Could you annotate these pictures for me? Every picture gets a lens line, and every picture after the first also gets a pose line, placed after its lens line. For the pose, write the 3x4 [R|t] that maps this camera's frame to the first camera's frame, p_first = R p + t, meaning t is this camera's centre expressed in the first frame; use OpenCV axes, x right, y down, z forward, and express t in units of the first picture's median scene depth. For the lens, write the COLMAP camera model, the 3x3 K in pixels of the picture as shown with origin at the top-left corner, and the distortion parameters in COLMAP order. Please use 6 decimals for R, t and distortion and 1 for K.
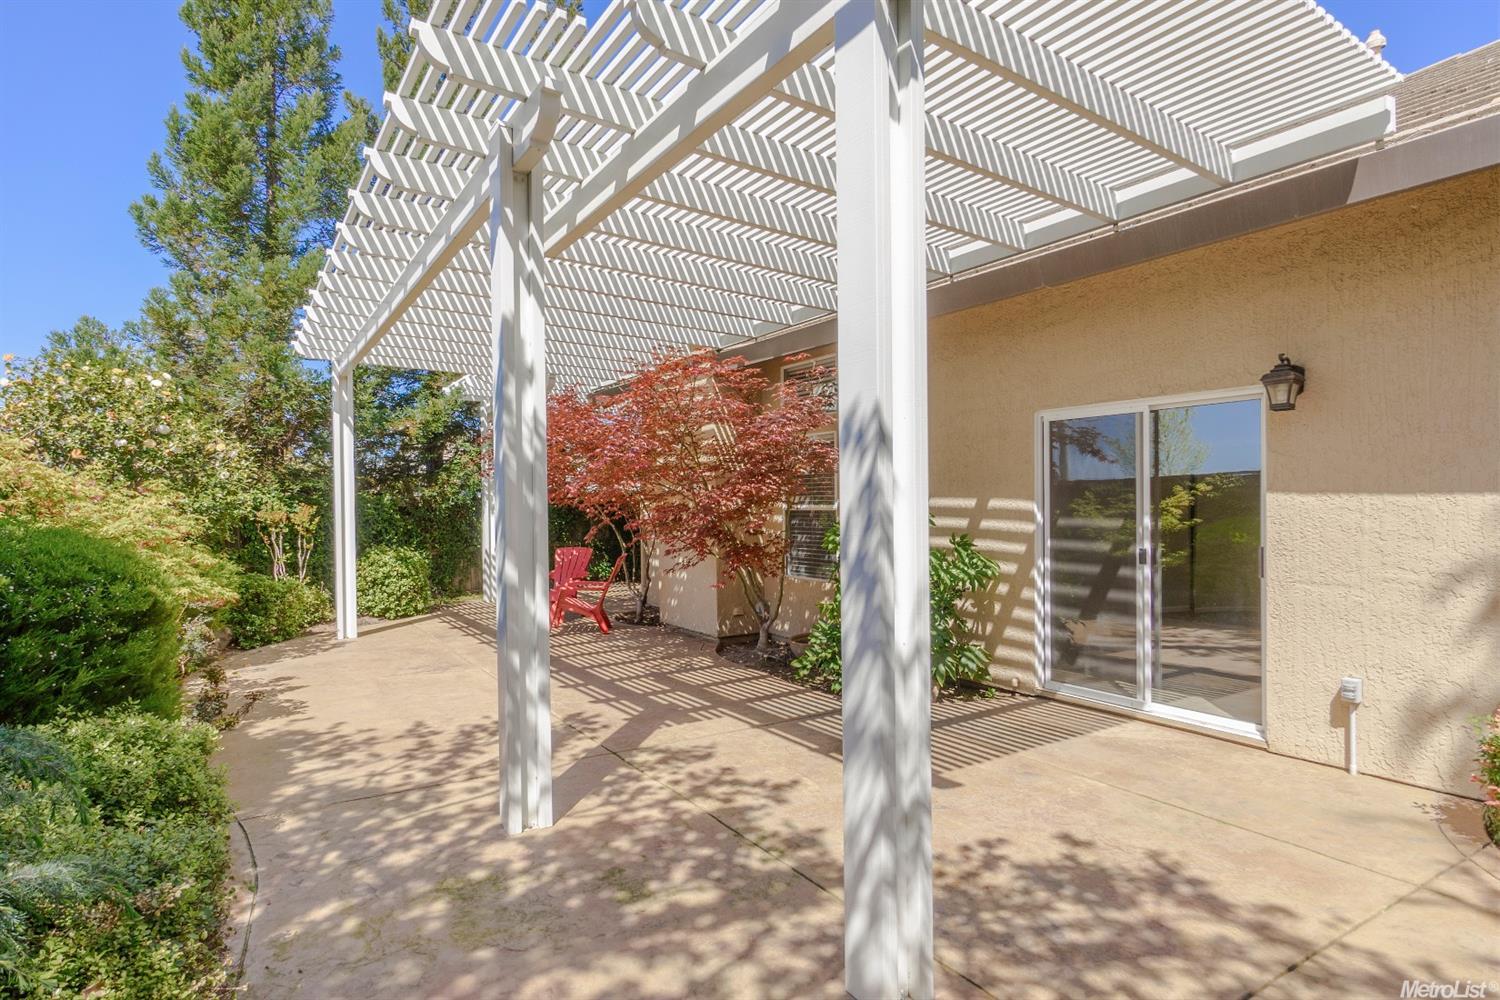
lens RADIAL K [[783.0, 0, 749.1], [0, 783.0, 502.6], [0, 0, 1]] dist [-0.000816, -0.001923]
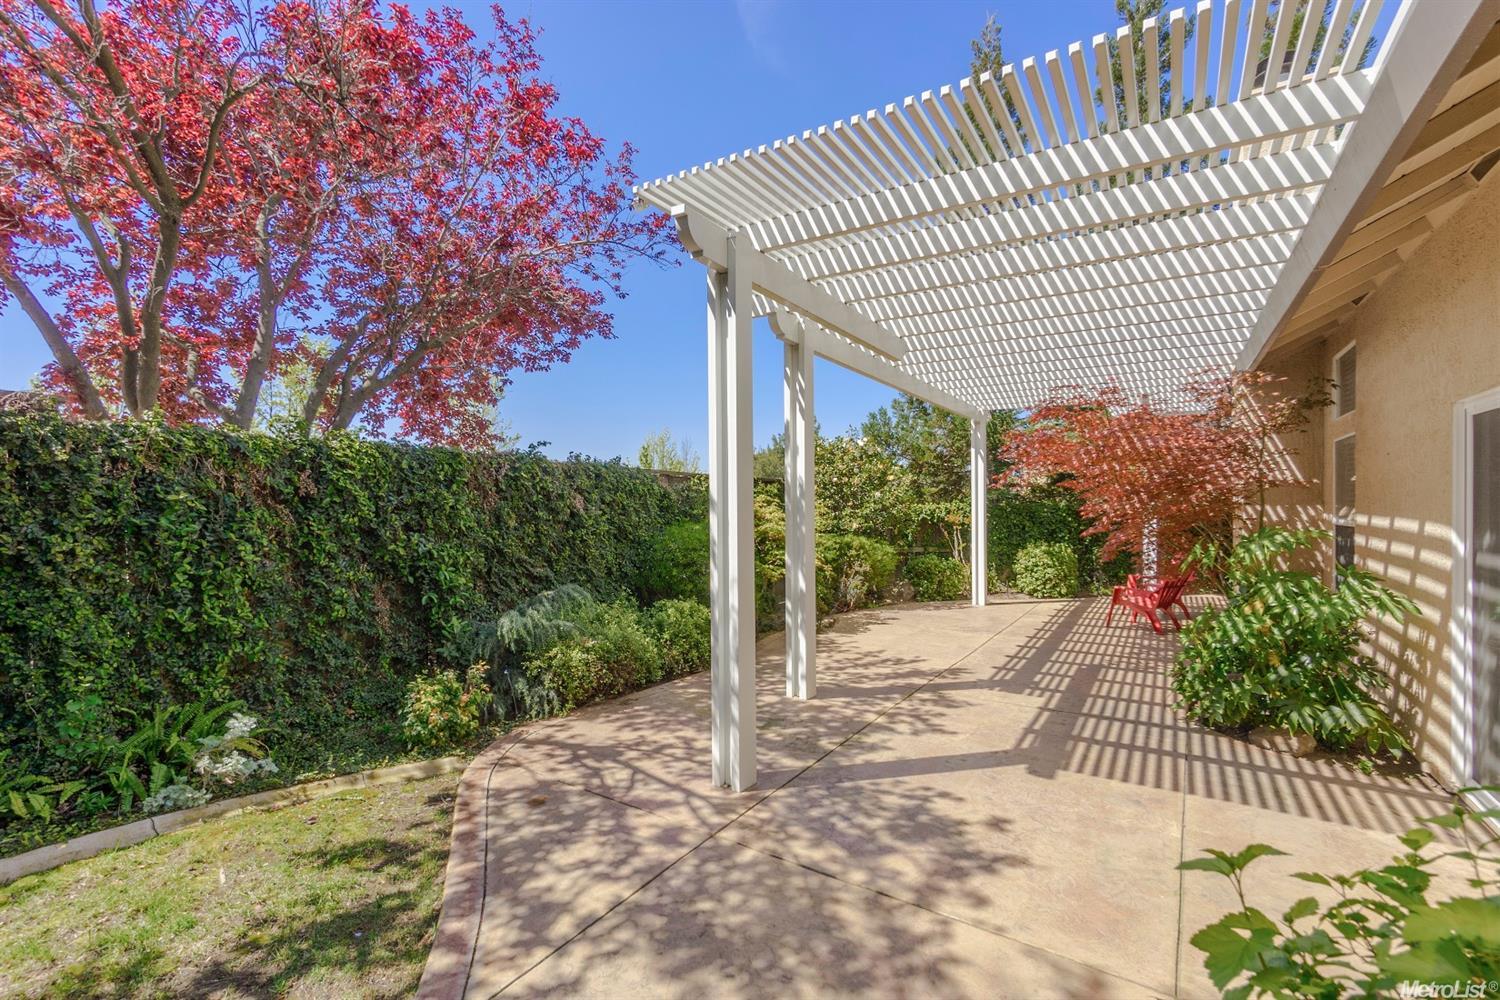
lens RADIAL K [[666.1, 0, 712.5], [0, 666.1, 512.8], [0, 0, 1]] dist [0.003251, -0.000299]
pose [[0.376674, 0.010397, -0.926288, 0.691758], [0.010451, 0.999826, 0.015472, -0.032090], [0.926287, -0.015508, 0.376499, 0.134675]]
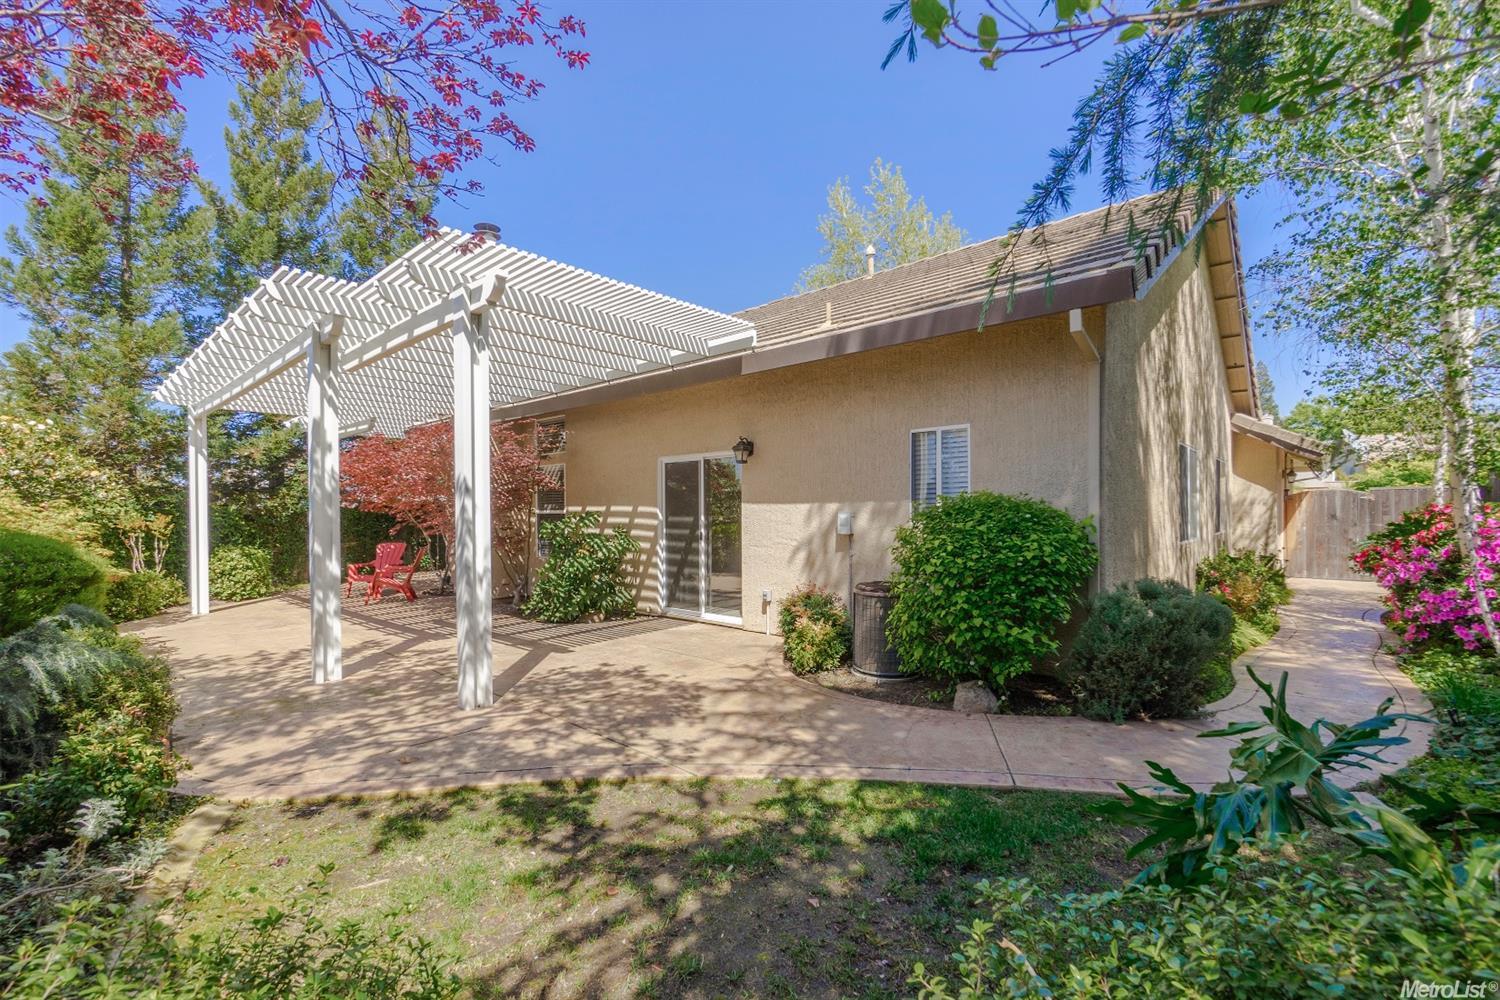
lens RADIAL K [[666.1, 0, 755.3], [0, 666.1, 487.4], [0, 0, 1]] dist [0.003251, -0.000299]
pose [[0.971611, -0.005214, 0.236525, 0.225418], [0.011229, 0.999647, -0.024088, -0.008638], [-0.236316, 0.026060, 0.971327, -0.544058]]
